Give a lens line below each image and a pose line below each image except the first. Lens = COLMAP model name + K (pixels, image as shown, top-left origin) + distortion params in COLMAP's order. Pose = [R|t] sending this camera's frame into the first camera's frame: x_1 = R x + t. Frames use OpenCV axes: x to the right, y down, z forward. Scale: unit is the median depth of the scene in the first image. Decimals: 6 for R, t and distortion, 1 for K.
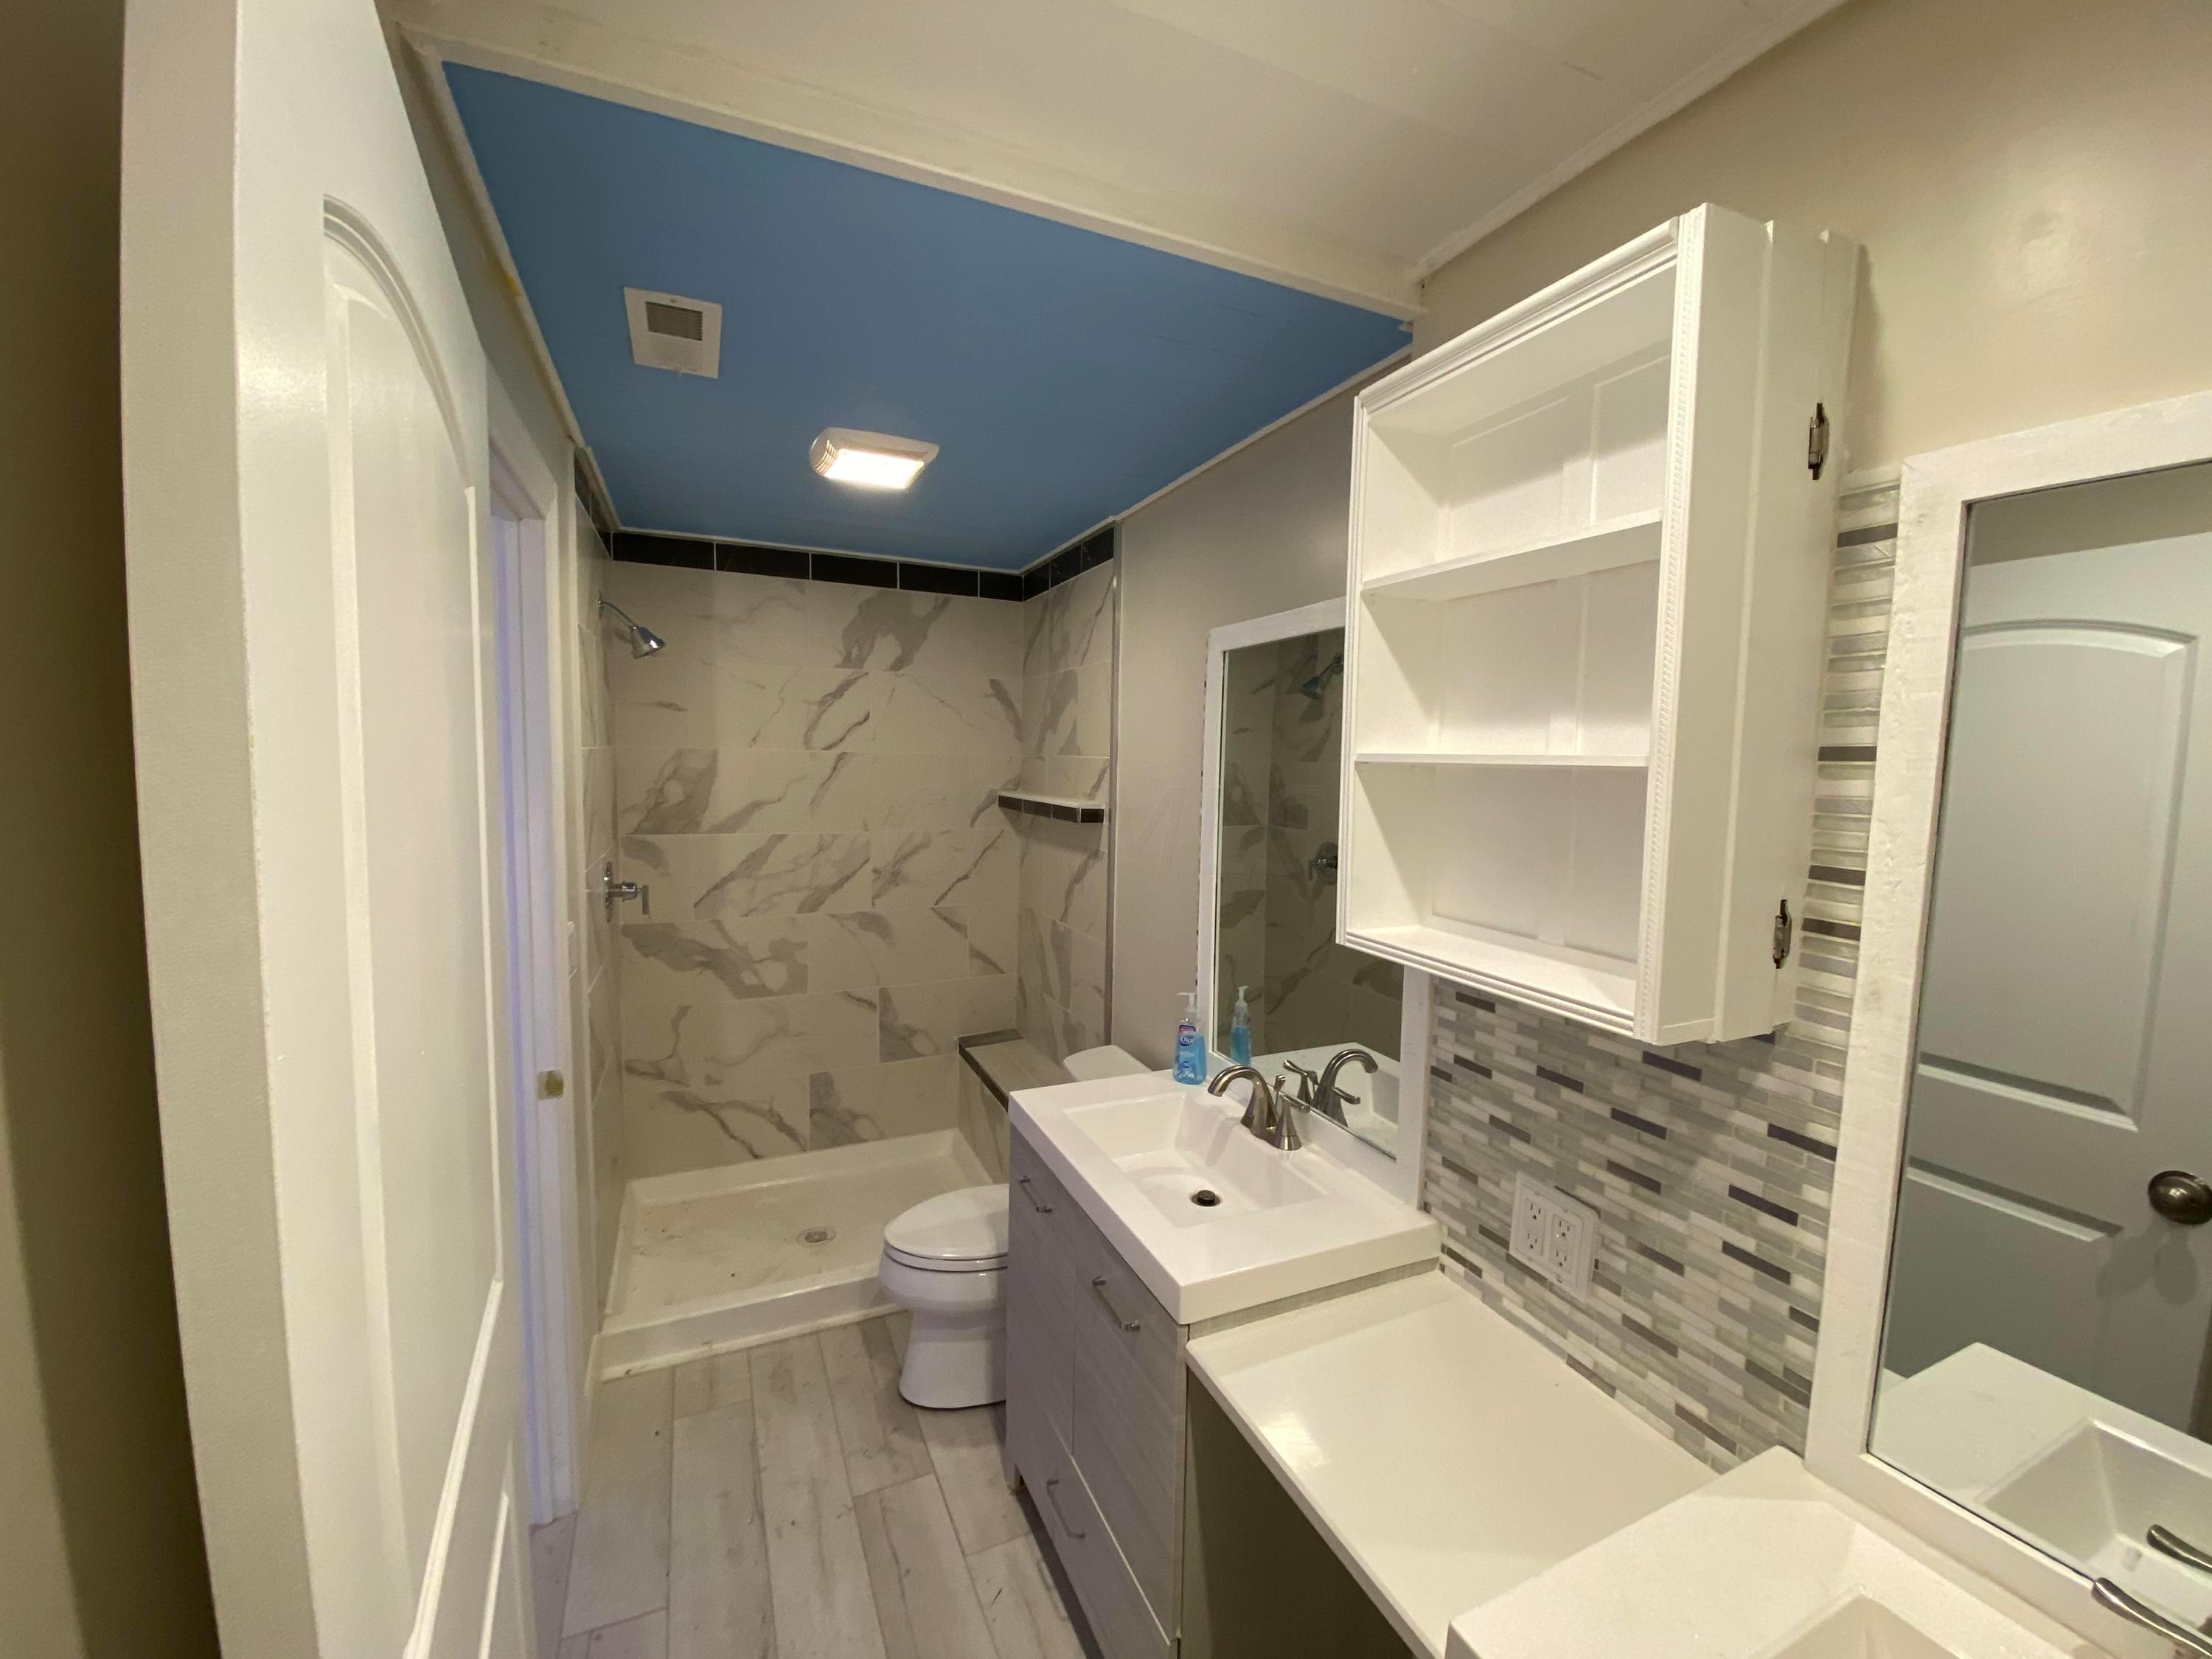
lens RADIAL K [[906.5, 0, 1106.0], [0, 906.5, 829.5], [0, 0, 1]] dist [-0.001801, -0.000415]
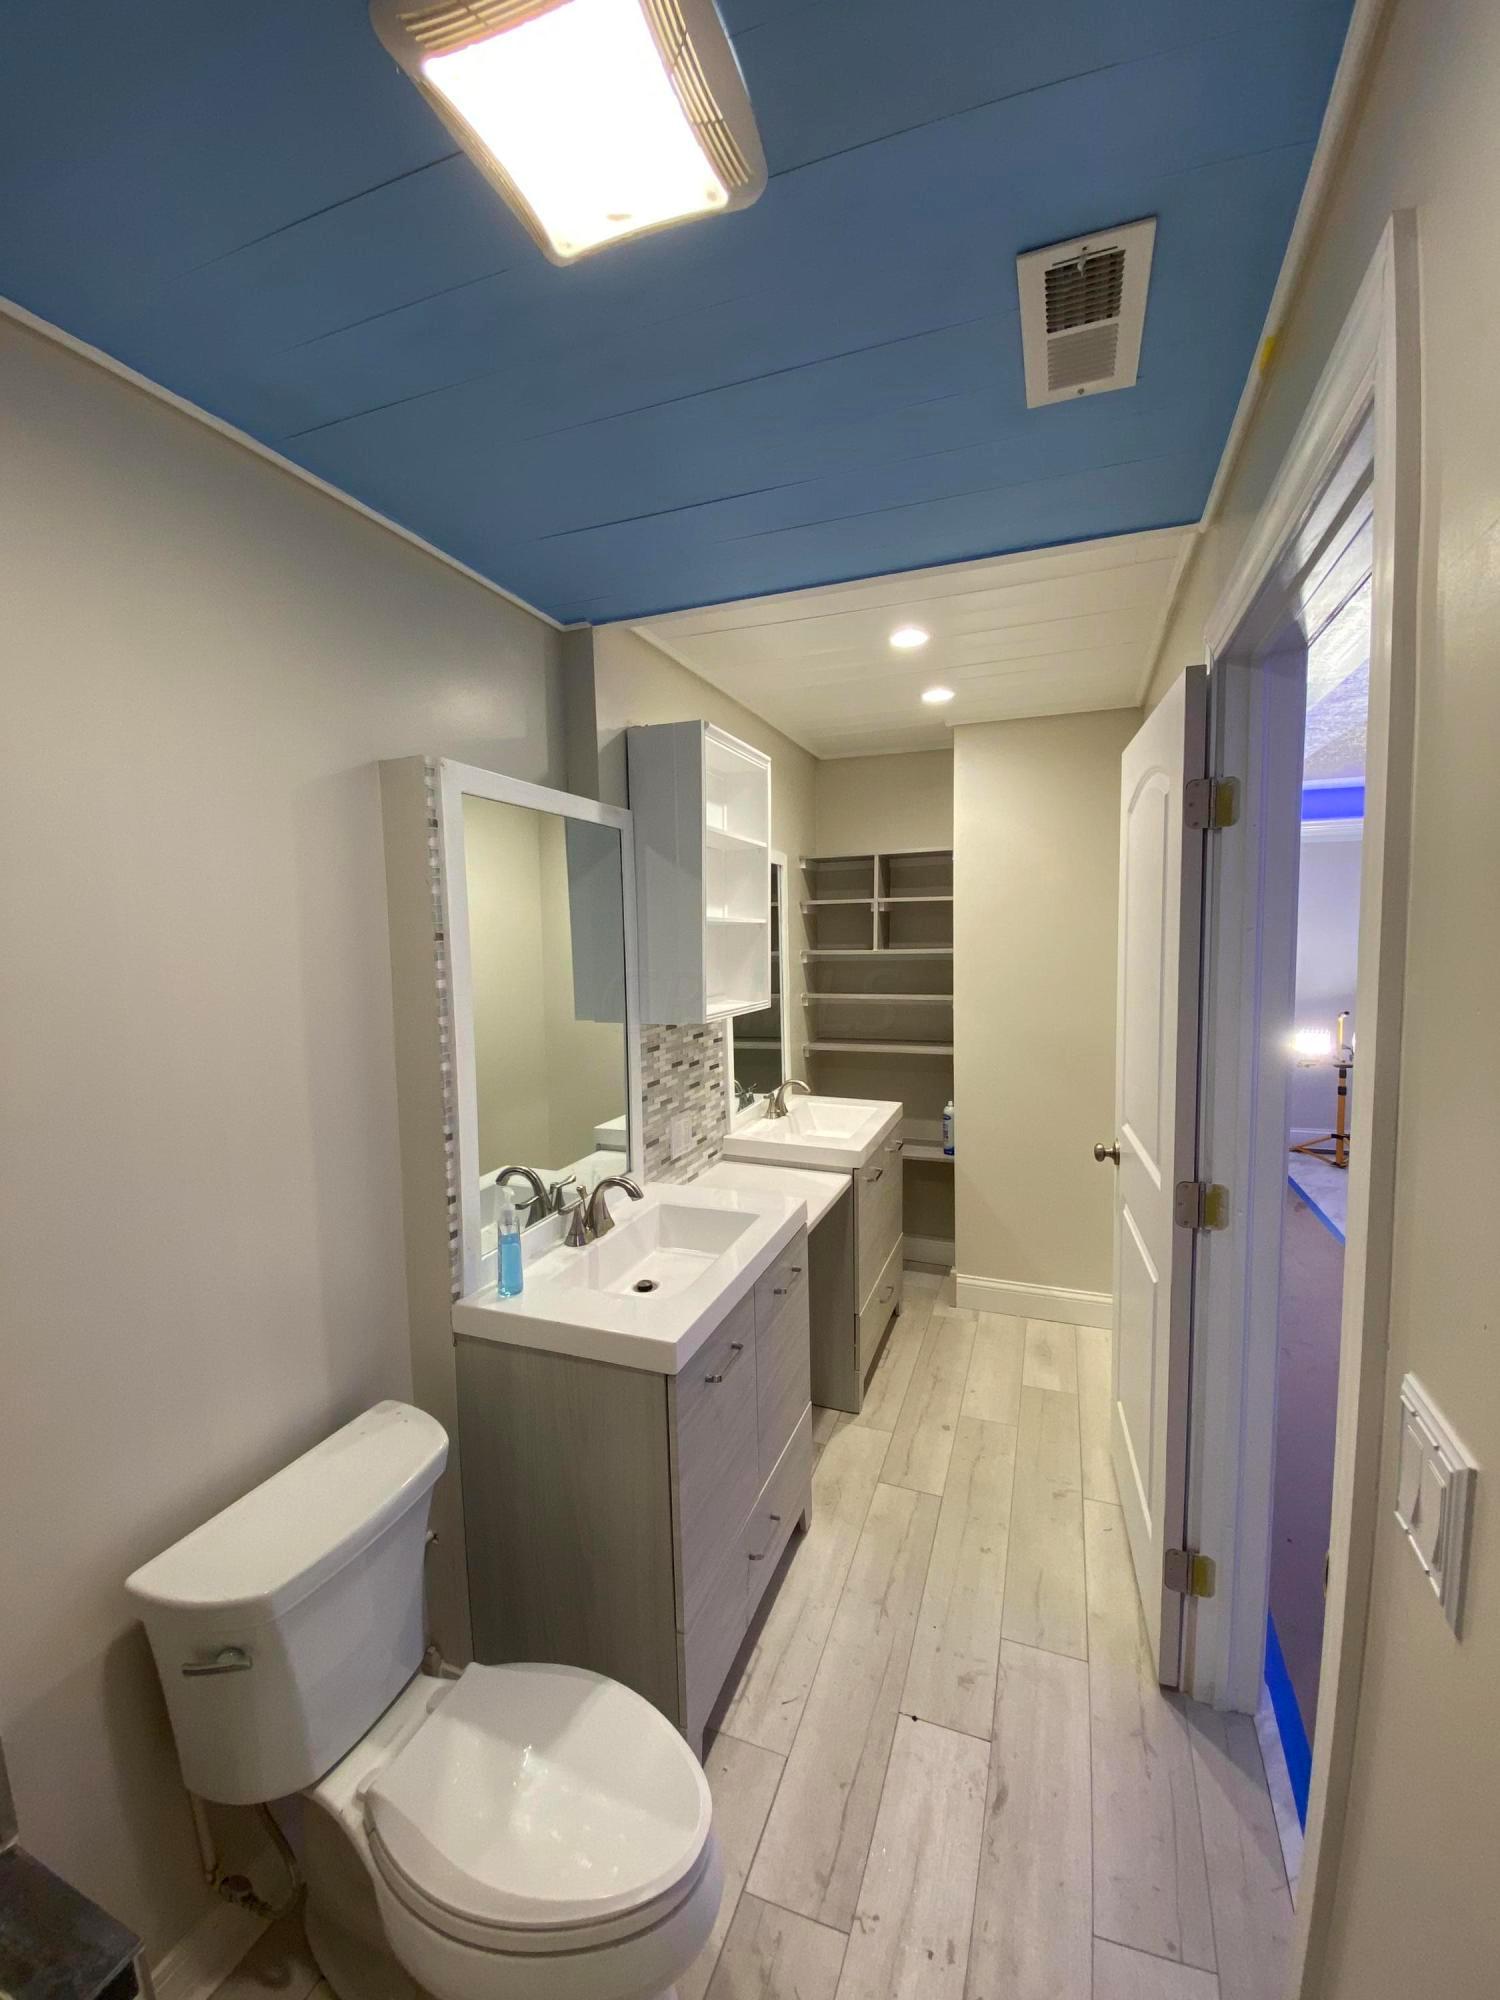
lens RADIAL K [[819.6, 0, 750.0], [0, 819.6, 1000.0], [0, 0, 1]] dist [-0.001801, -0.000415]
pose [[-0.699574, -0.064179, 0.711673, -0.736849], [0.067250, 0.985624, 0.154991, -0.123249], [-0.711389, 0.156288, -0.685201, 1.596011]]
